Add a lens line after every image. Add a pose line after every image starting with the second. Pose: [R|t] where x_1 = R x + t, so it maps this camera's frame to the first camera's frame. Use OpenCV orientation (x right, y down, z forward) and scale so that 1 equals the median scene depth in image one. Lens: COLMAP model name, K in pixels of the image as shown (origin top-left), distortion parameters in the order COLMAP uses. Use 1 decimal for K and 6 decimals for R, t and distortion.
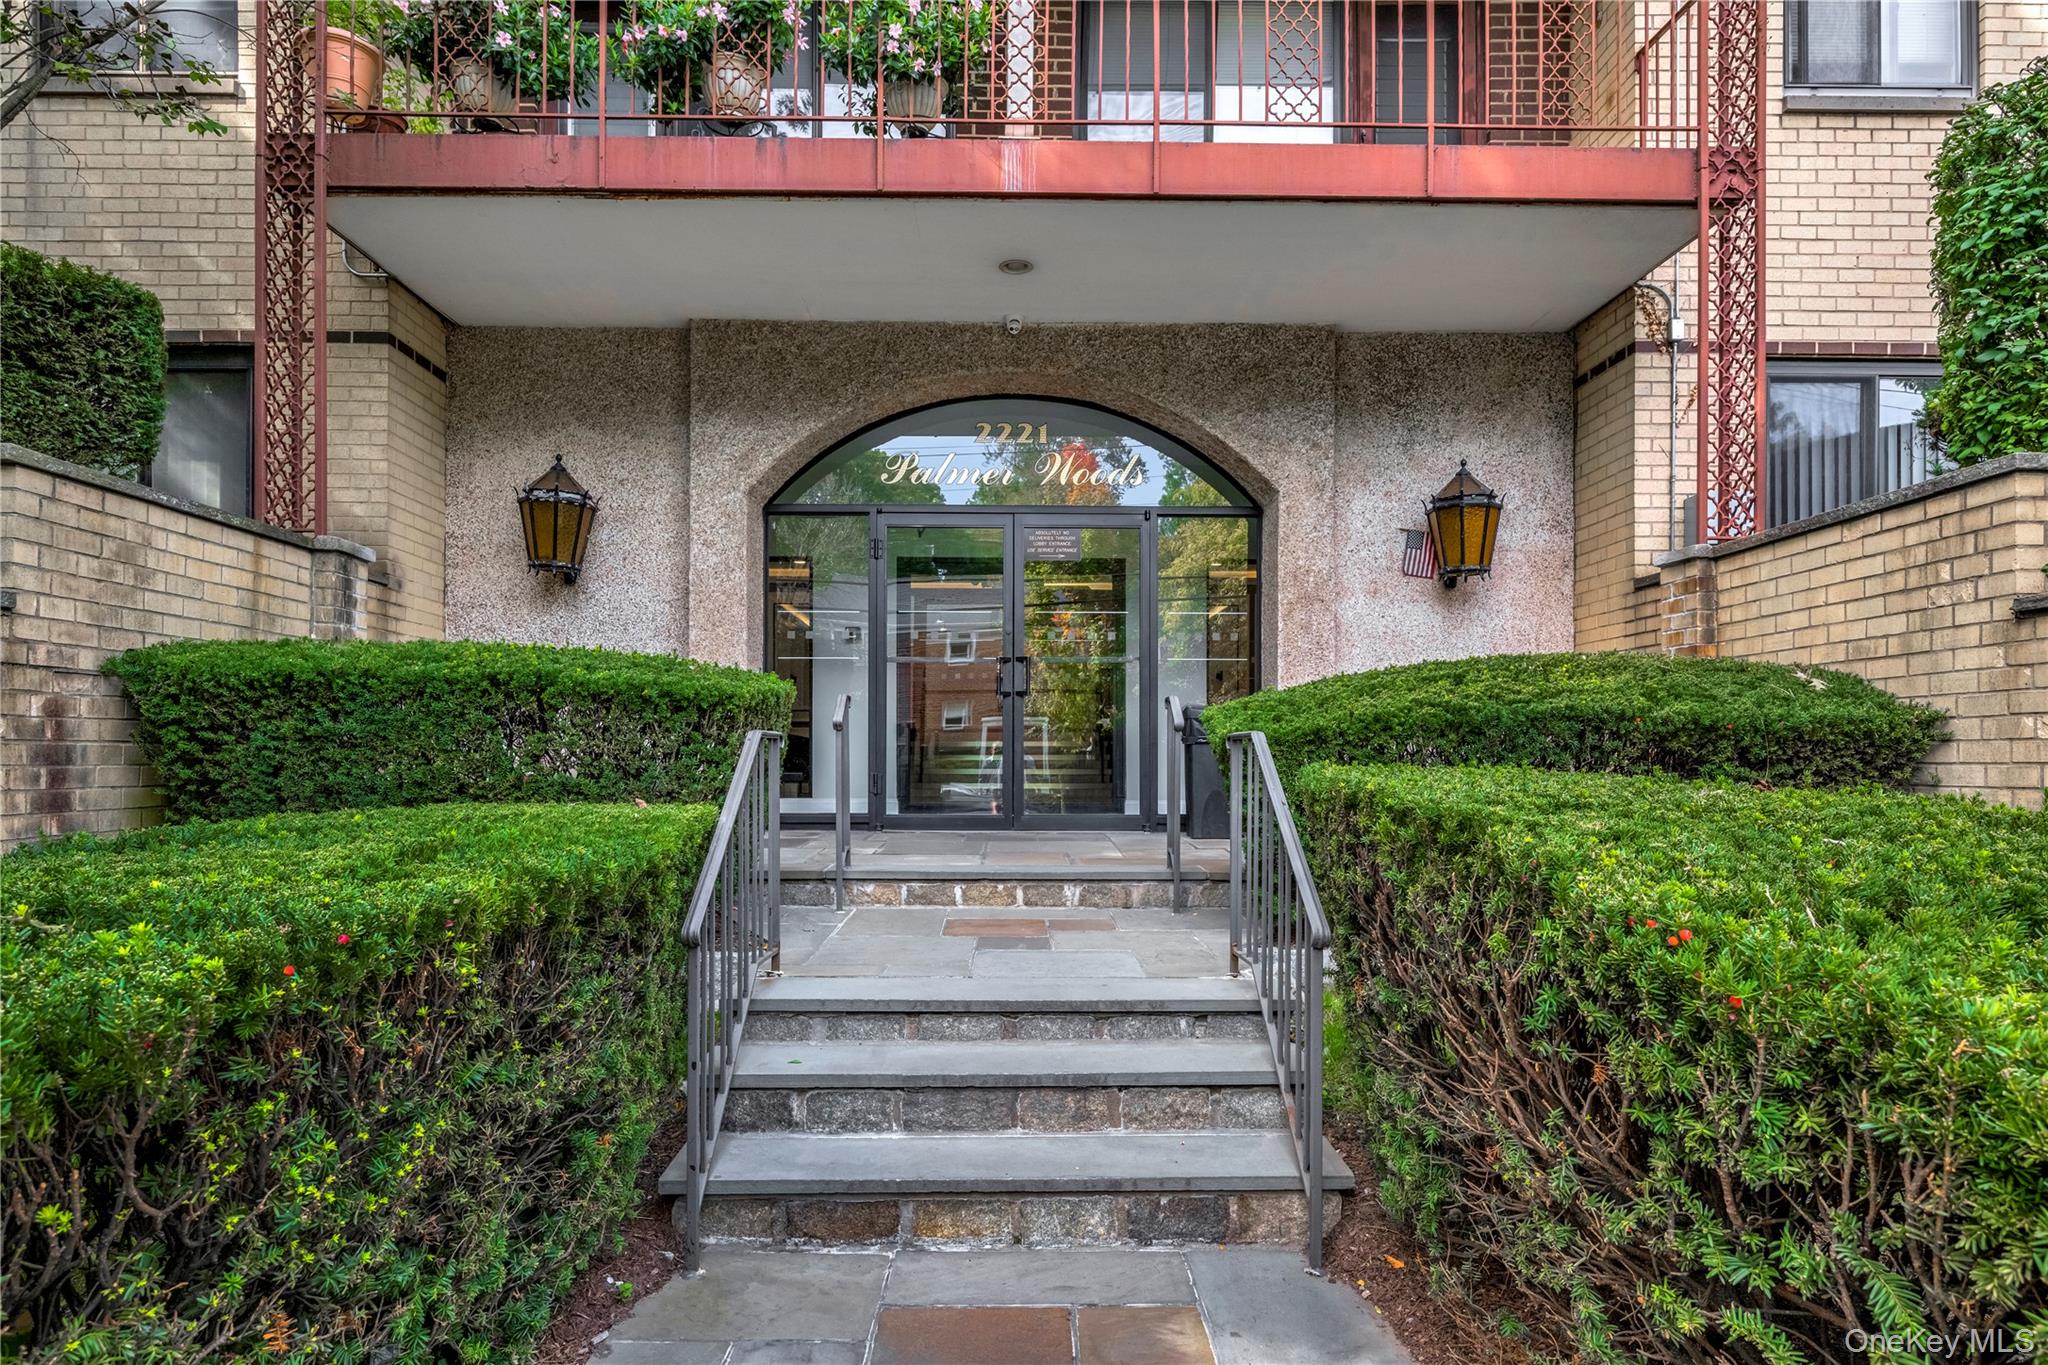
lens RADIAL K [[1116.4, 0, 1024.0], [0, 1116.4, 682.5], [0, 0, 1]] dist [-0.000017, -0.000037]
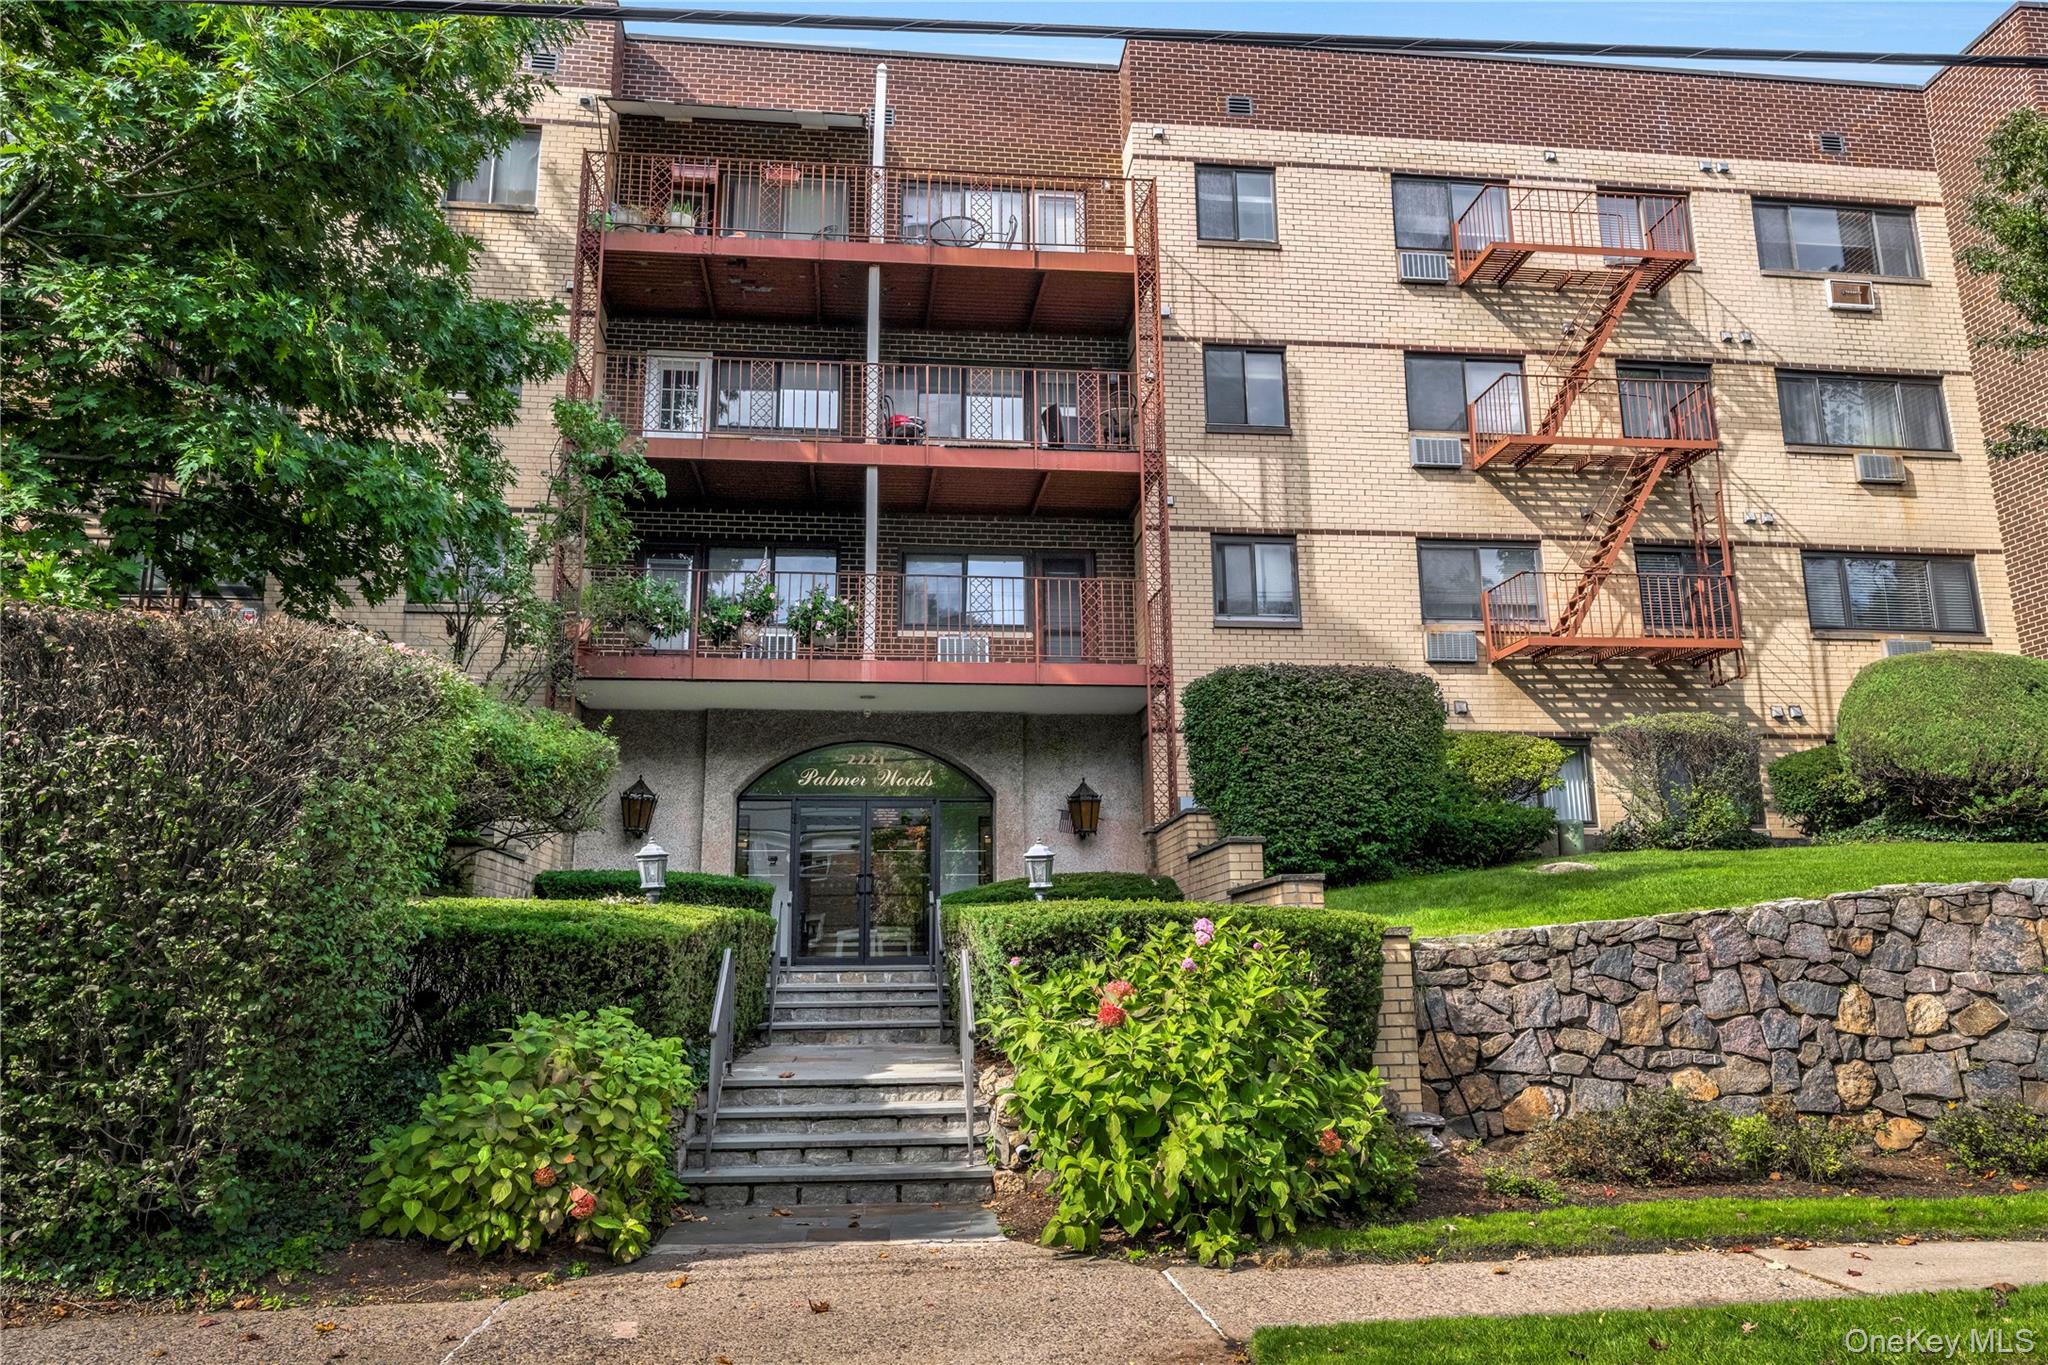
lens RADIAL K [[1327.0, 0, 1024.0], [0, 1327.0, 682.5], [0, 0, 1]] dist [0.001555, 0.000096]
pose [[0.995206, 0.009166, 0.097373, 0.039884], [0.007151, 0.986114, -0.165913, 0.034947], [-0.097542, 0.165814, 0.981321, -1.445818]]
